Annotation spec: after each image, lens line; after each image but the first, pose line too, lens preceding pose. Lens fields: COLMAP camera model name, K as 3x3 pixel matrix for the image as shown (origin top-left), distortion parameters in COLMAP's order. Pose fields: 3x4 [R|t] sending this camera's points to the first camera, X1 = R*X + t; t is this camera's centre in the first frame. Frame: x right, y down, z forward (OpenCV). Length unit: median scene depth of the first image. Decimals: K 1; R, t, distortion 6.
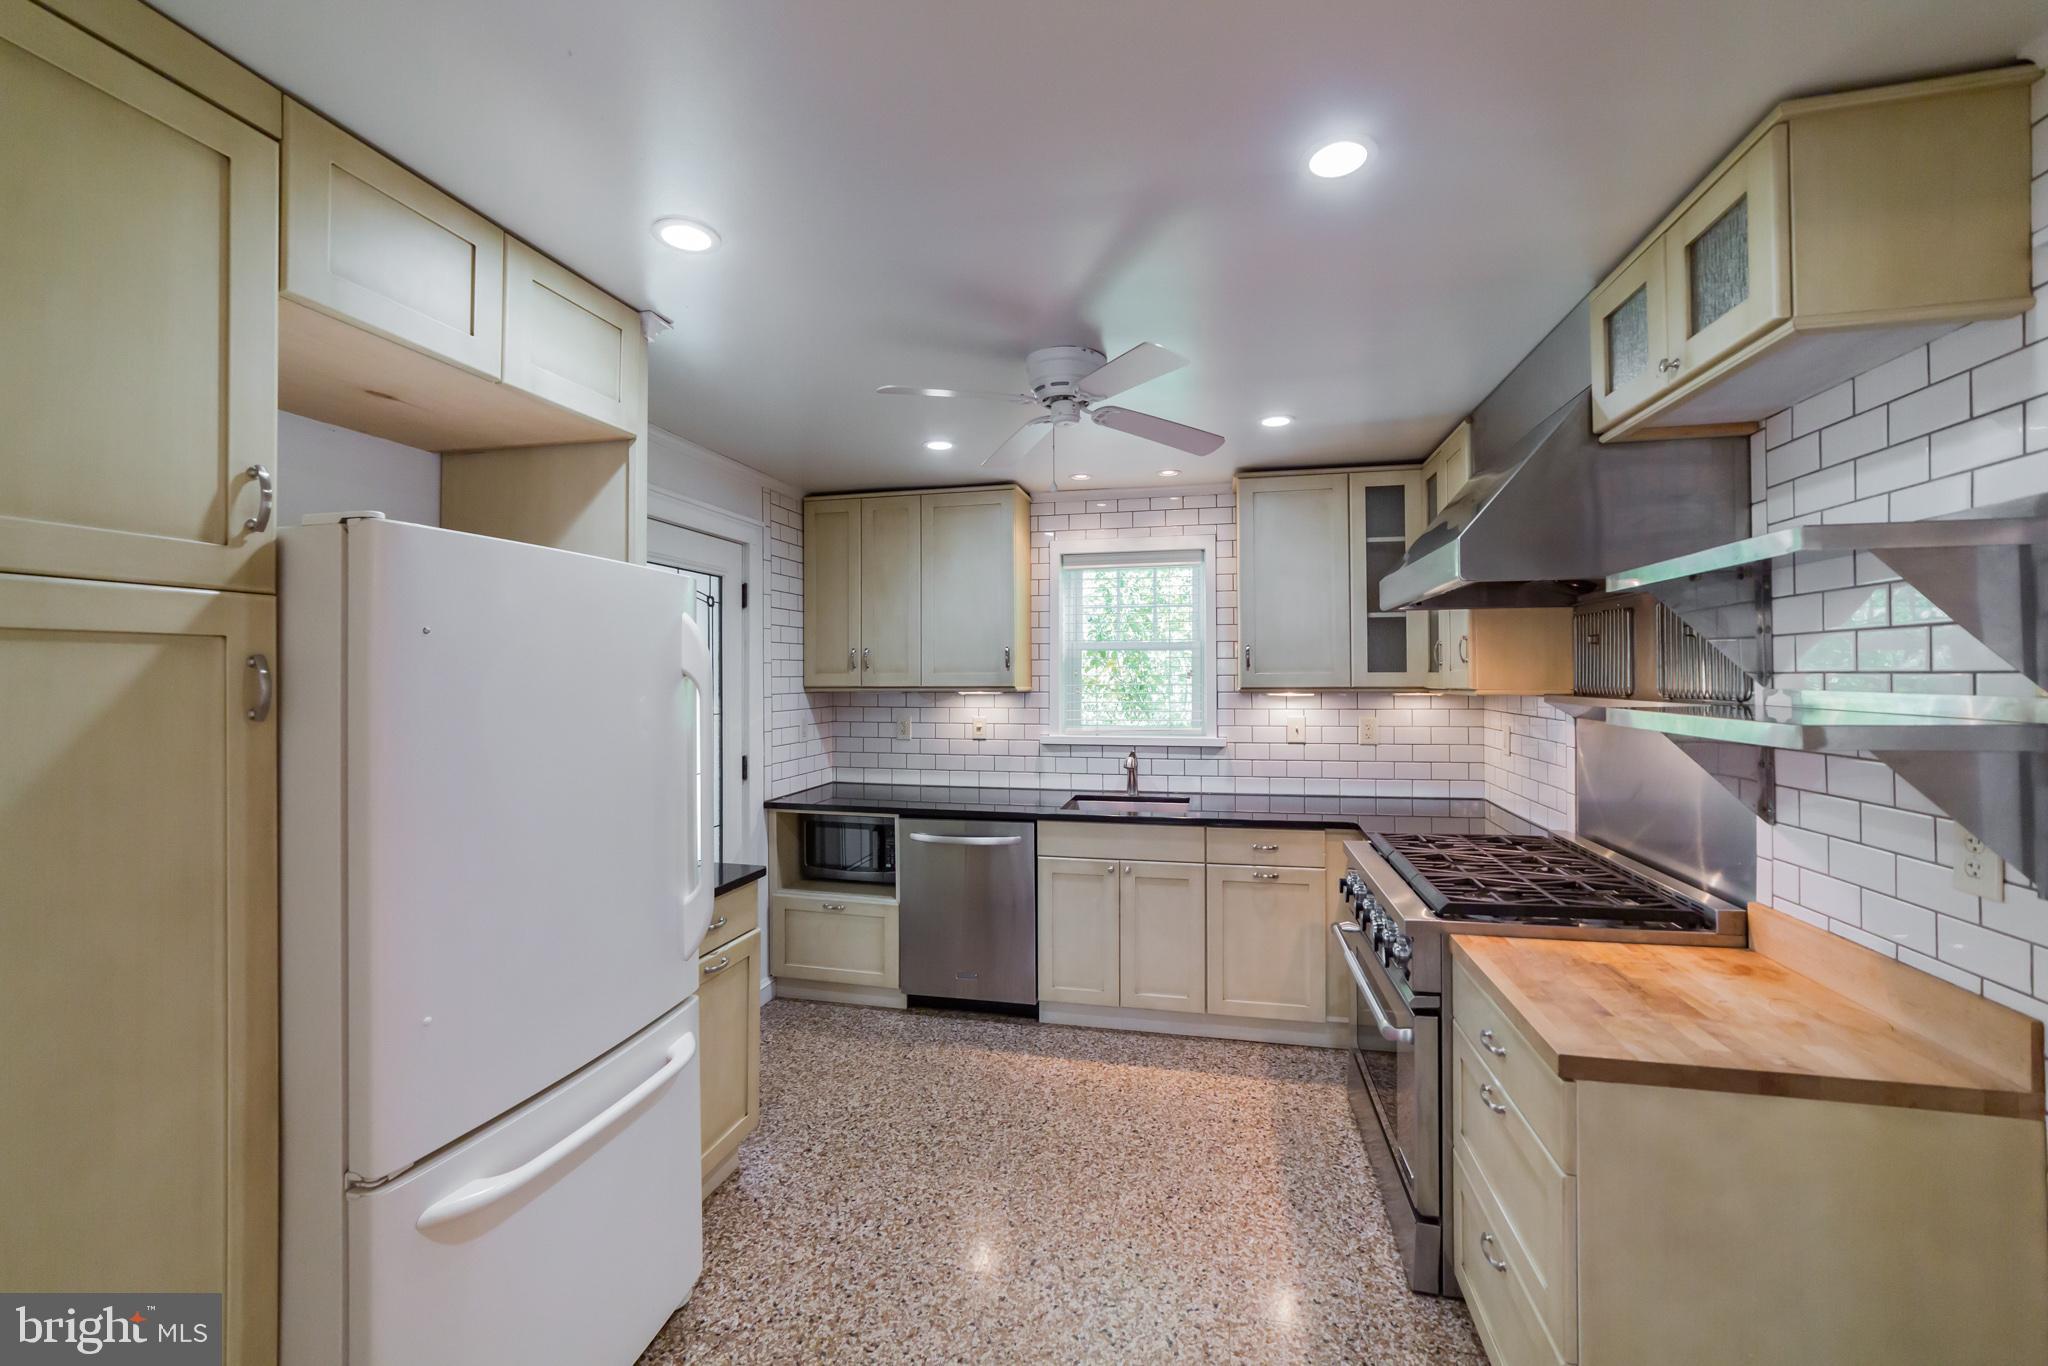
lens RADIAL K [[789.8, 0, 1016.0], [0, 789.8, 679.0], [0, 0, 1]] dist [-0.017691, 0.003214]
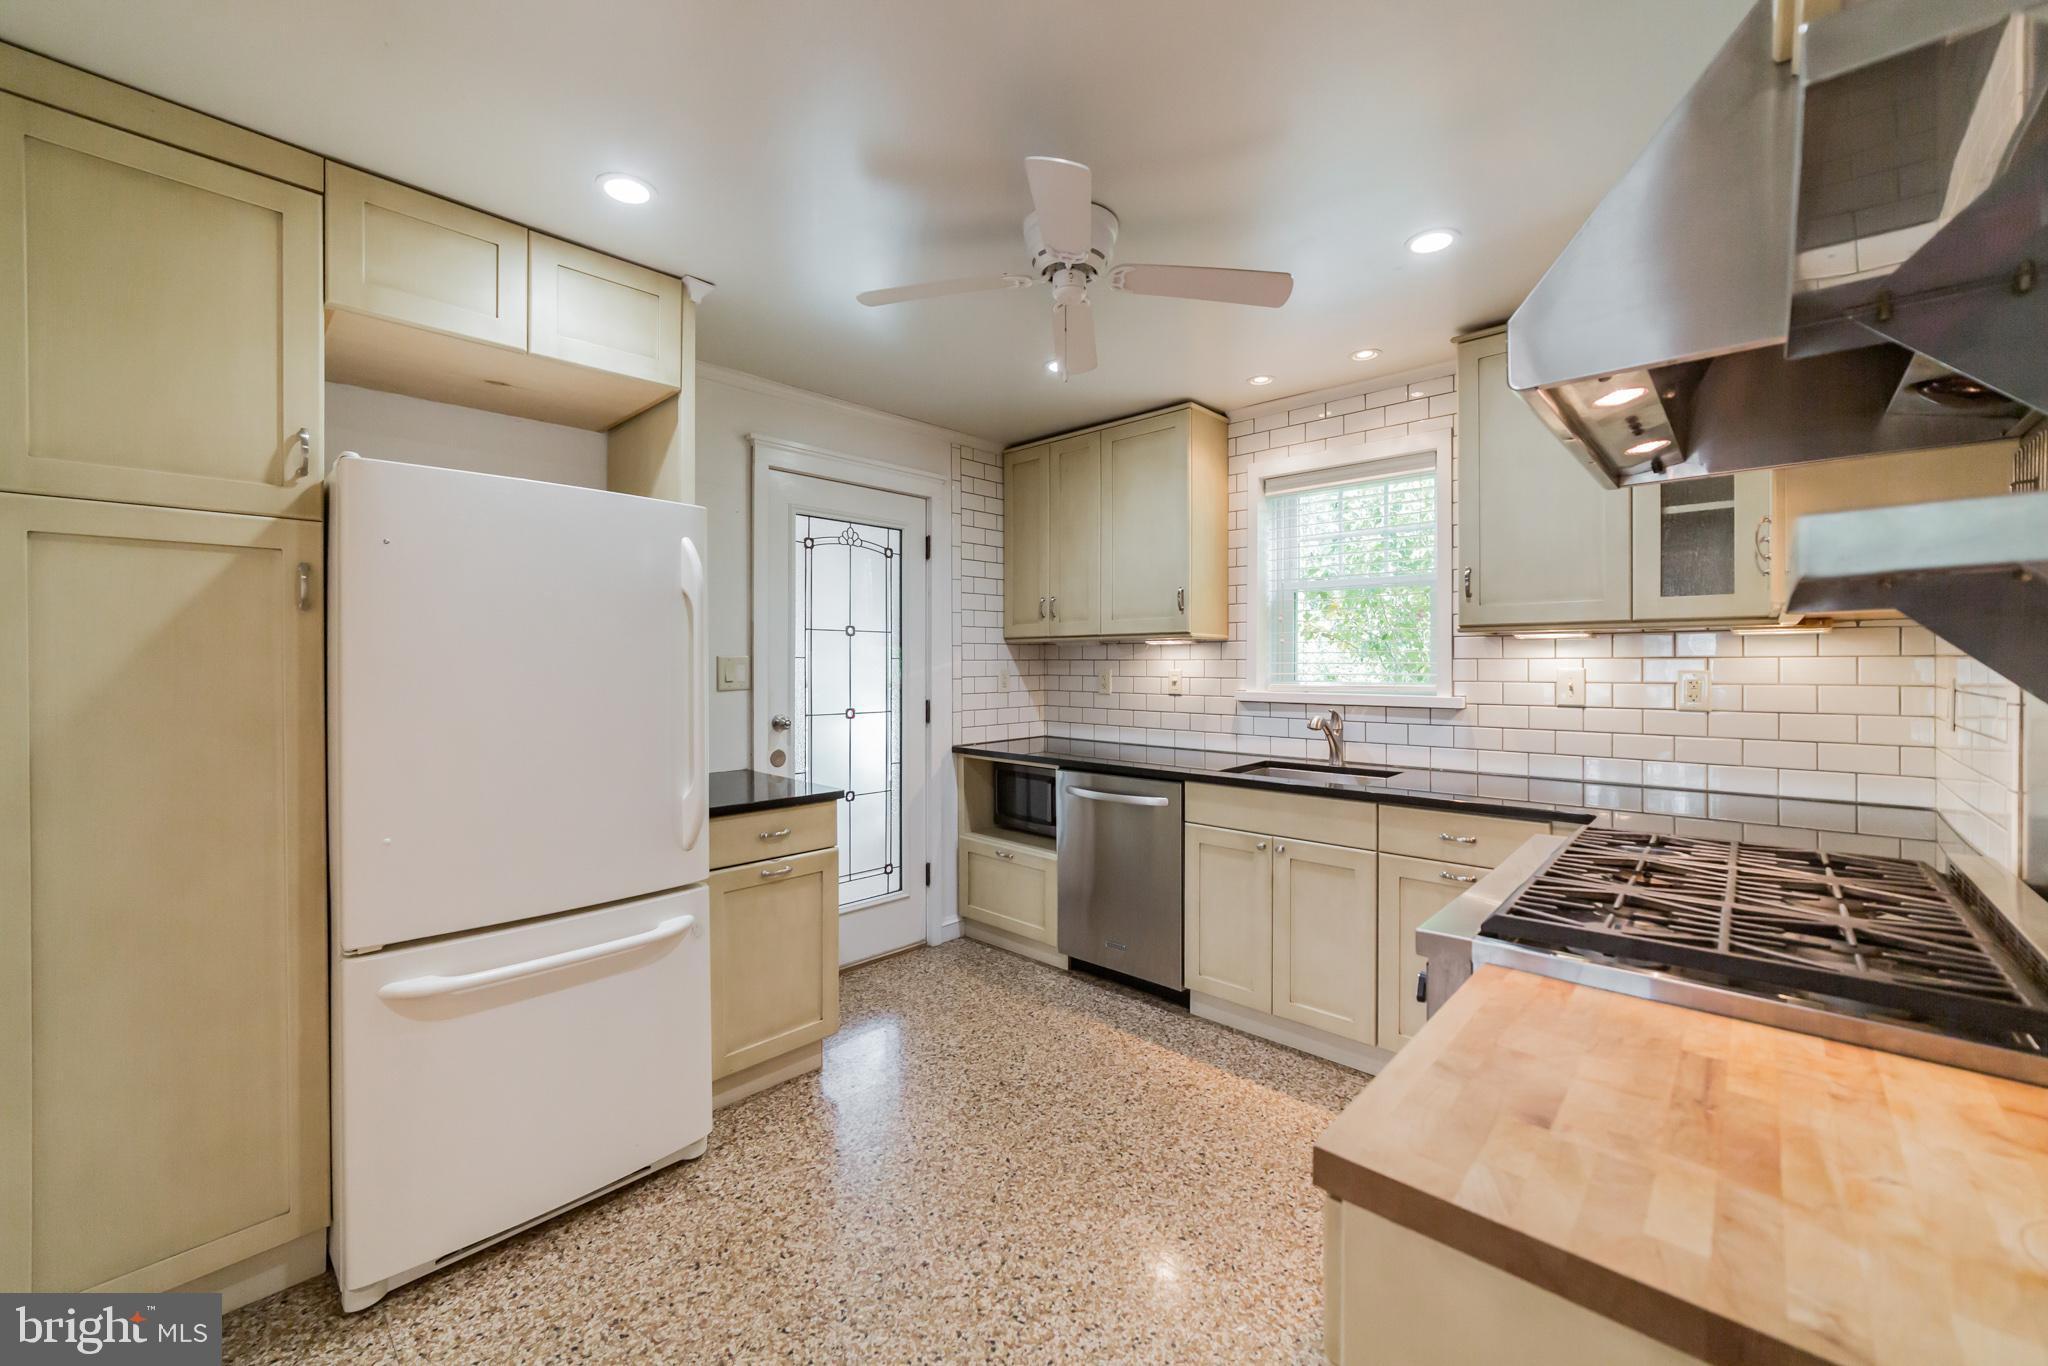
lens RADIAL K [[789.8, 0, 1006.4], [0, 789.8, 673.7], [0, 0, 1]] dist [-0.017691, 0.003214]
pose [[0.861098, 0.013363, -0.508264, 0.433654], [-0.007273, 0.999876, 0.013966, 0.072282], [0.508387, -0.008330, 0.861088, 0.219958]]
